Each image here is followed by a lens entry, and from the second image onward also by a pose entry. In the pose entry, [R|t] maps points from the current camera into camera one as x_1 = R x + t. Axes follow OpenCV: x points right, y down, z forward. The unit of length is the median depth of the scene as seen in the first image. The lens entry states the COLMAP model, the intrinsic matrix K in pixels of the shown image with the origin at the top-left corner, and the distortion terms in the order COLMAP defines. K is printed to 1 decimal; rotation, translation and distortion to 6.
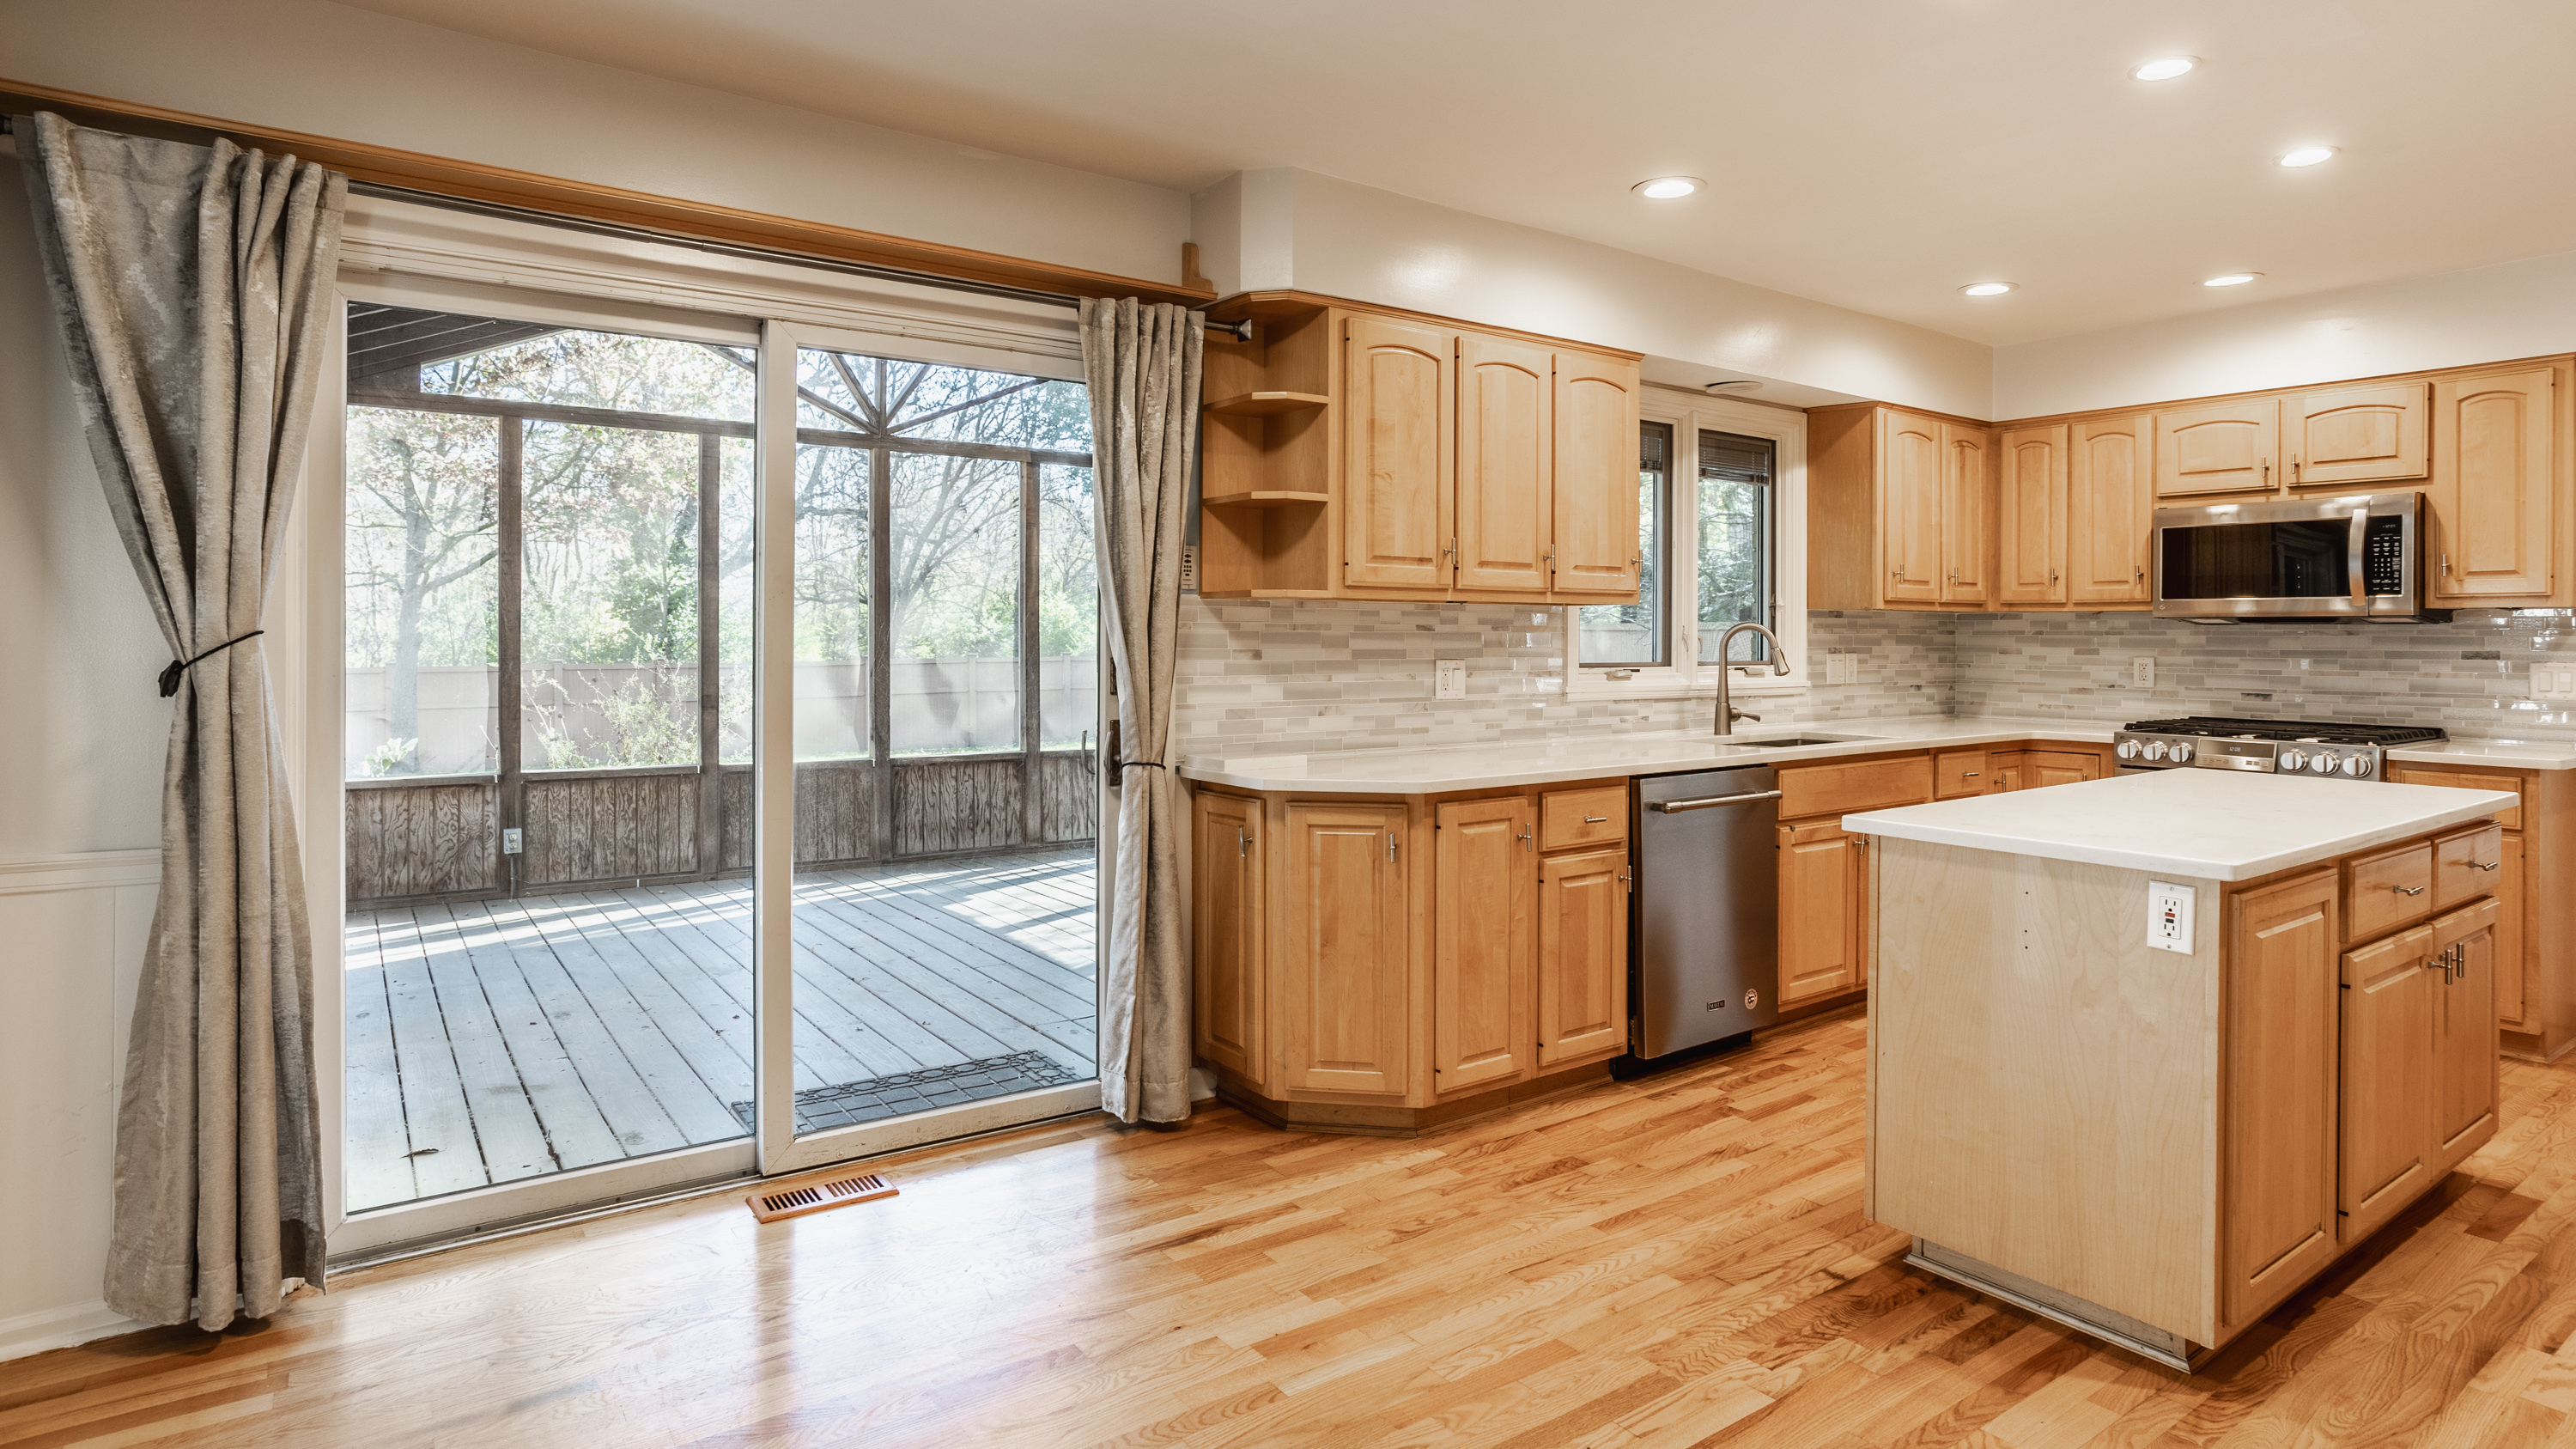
lens RADIAL K [[1366.9, 0, 1296.4], [0, 1366.9, 631.6], [0, 0, 1]] dist [-0.003463, 0.030257]
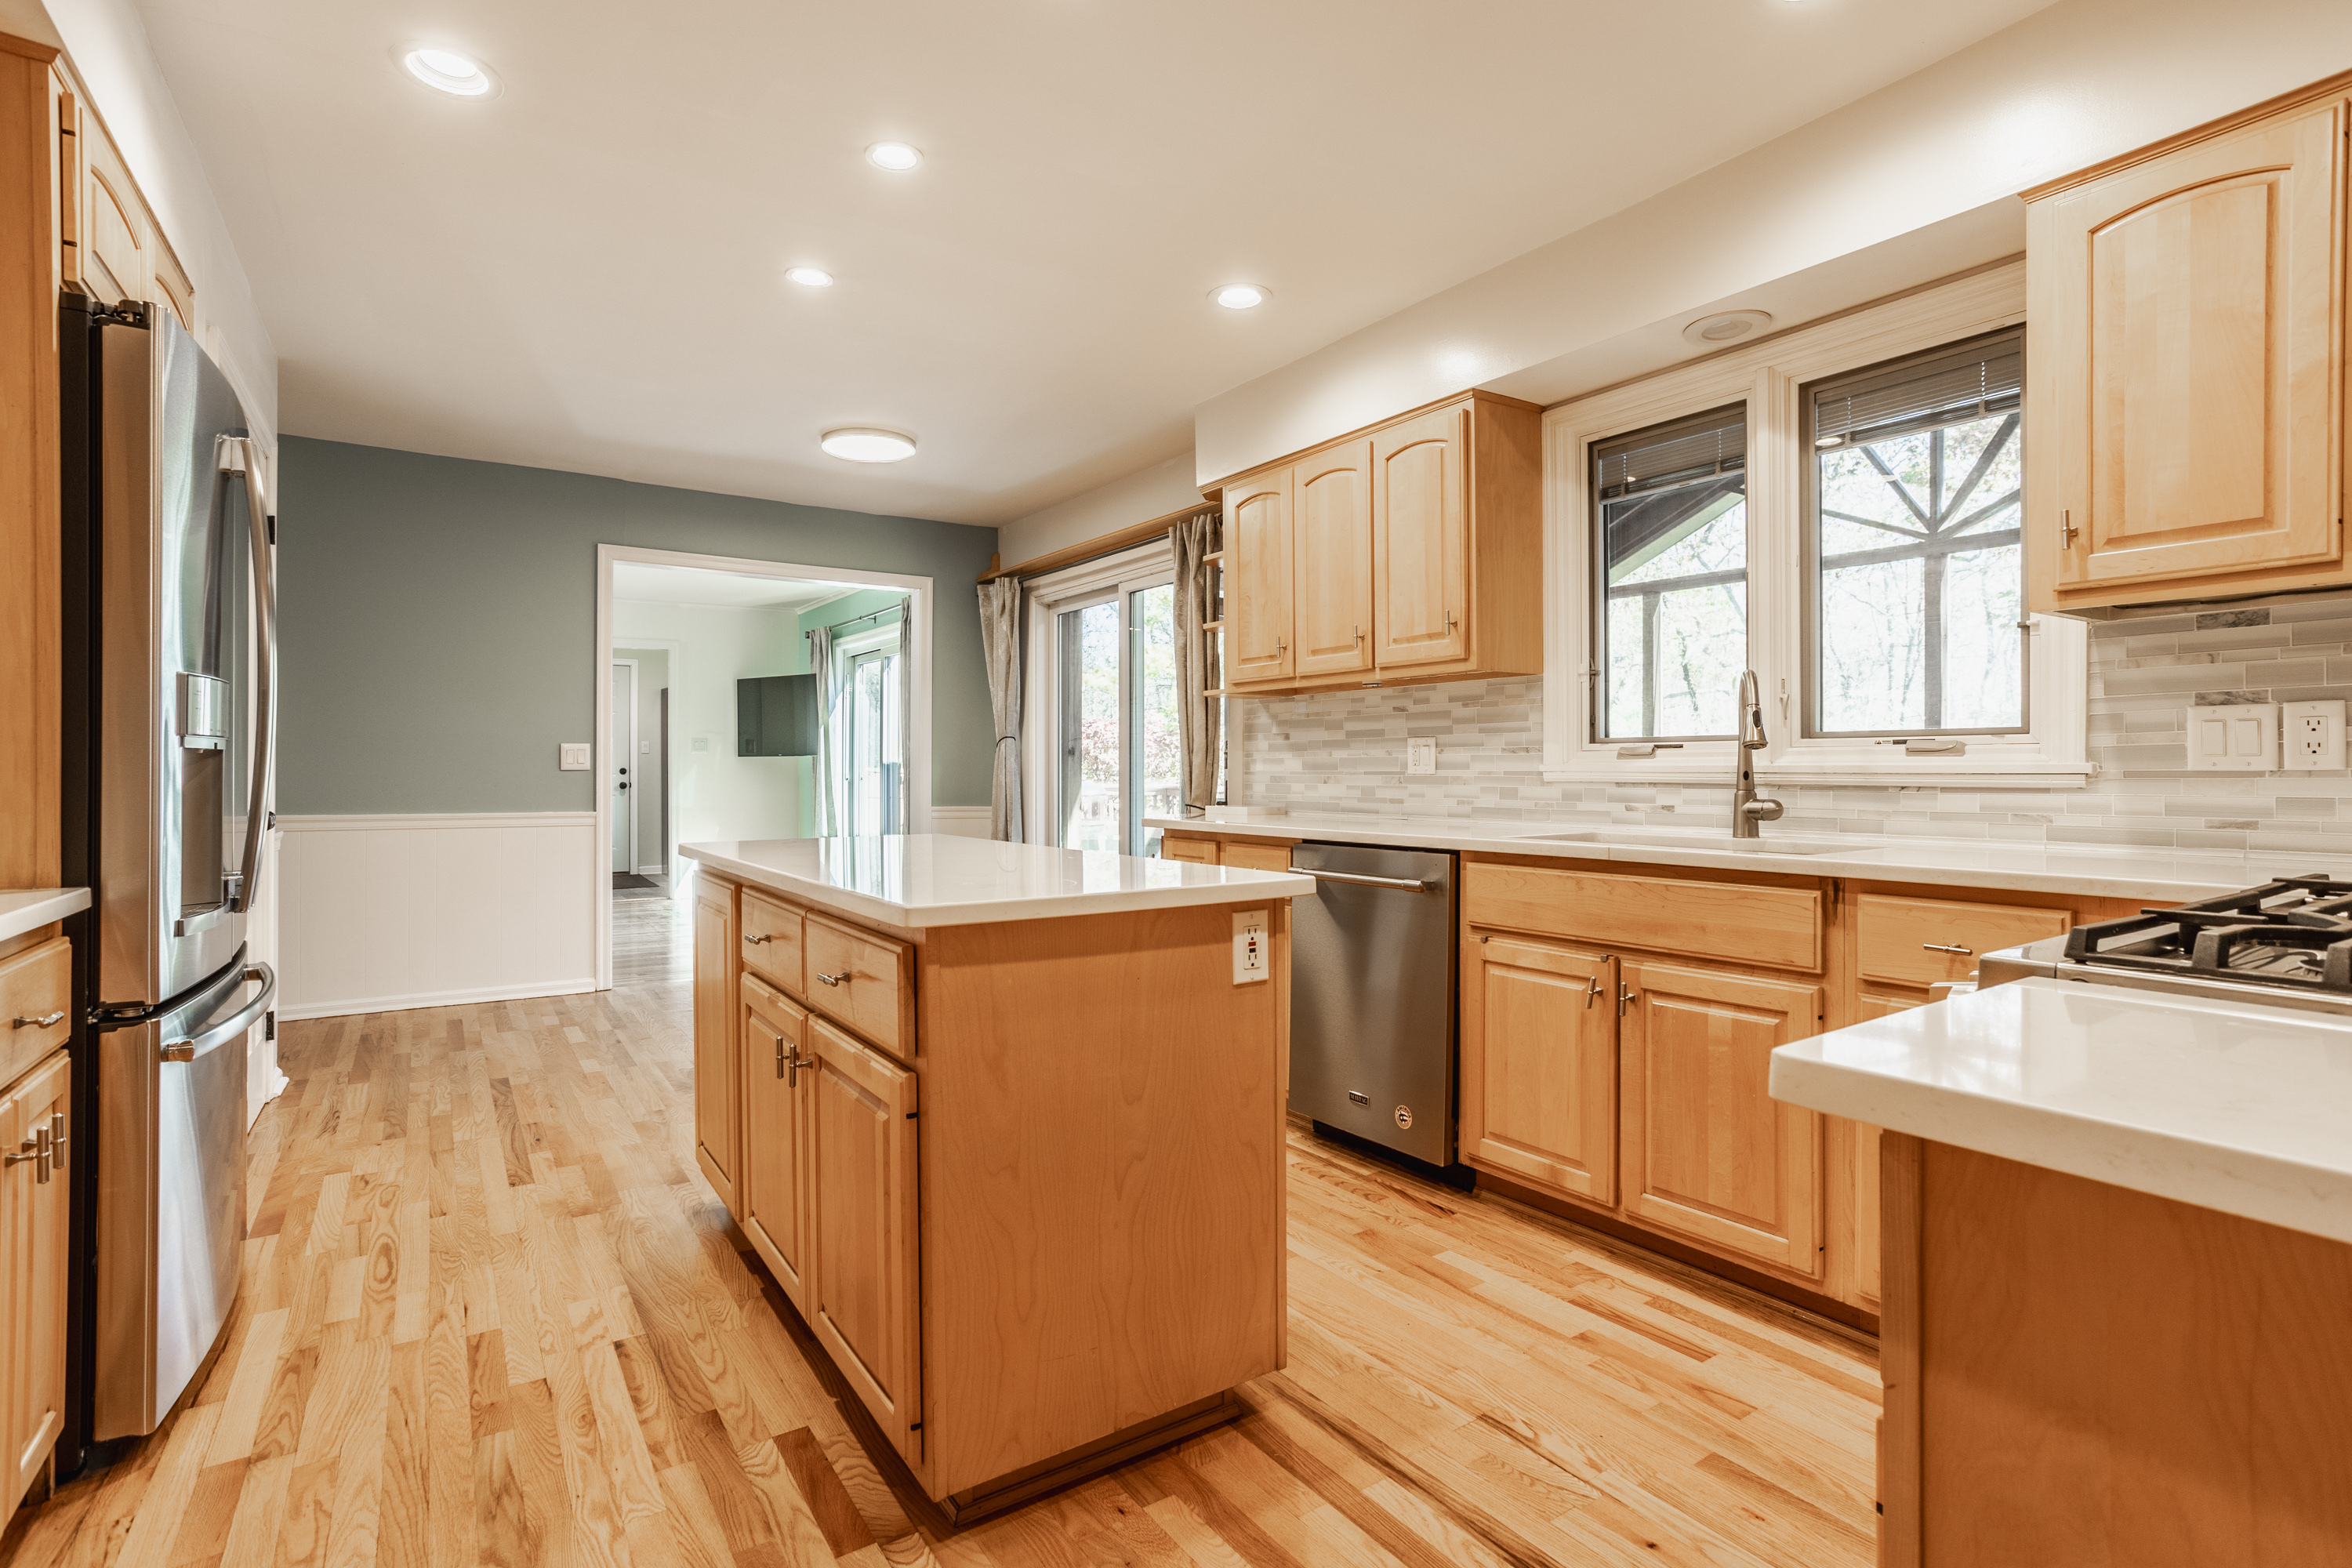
lens RADIAL K [[1131.9, 0, 1182.9], [0, 1131.9, 762.6], [0, 0, 1]] dist [-0.013690, 0.019295]
pose [[-0.030238, -0.007566, -0.999514, 0.912725], [0.006363, 0.999950, -0.007762, 0.041994], [0.999522, -0.006595, -0.030188, 0.763587]]
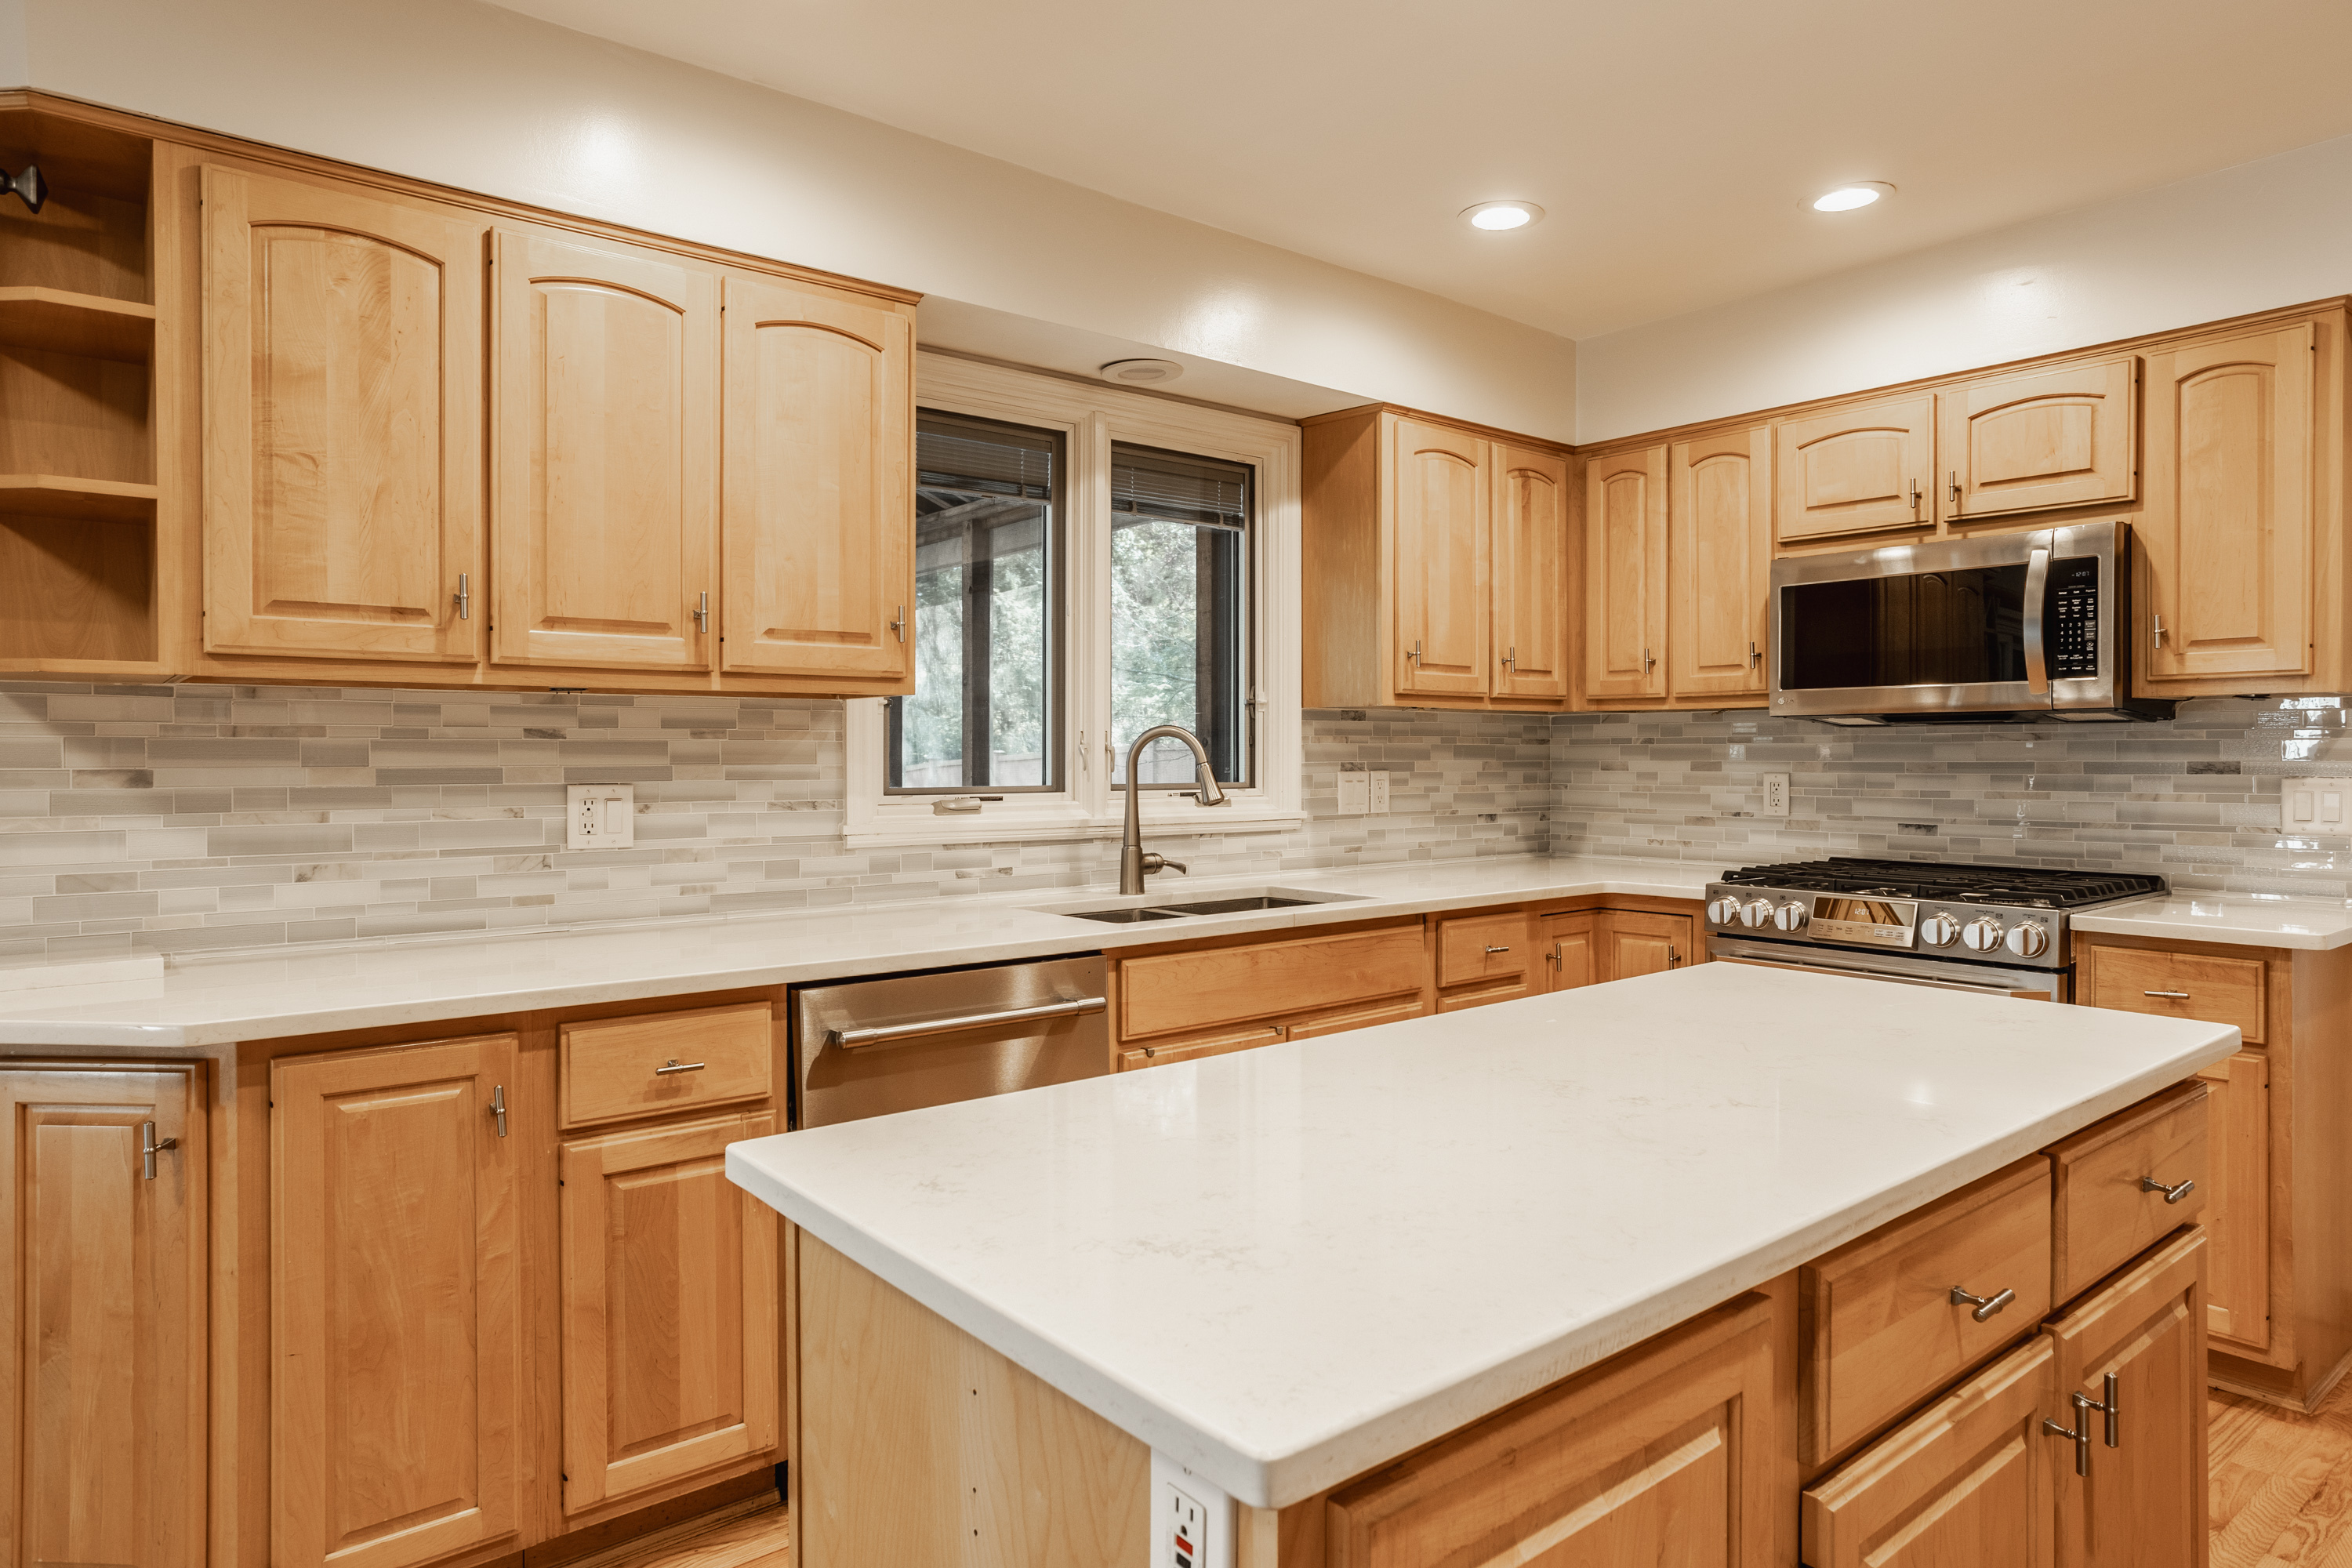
lens RADIAL K [[1386.6, 0, 1143.9], [0, 1386.6, 758.1], [0, 0, 1]] dist [-0.038175, 0.051353]
pose [[0.999644, -0.005467, 0.026112, 0.311286], [0.005348, 0.999975, 0.004634, 0.006310], [-0.026137, -0.004492, 0.999648, 0.335744]]
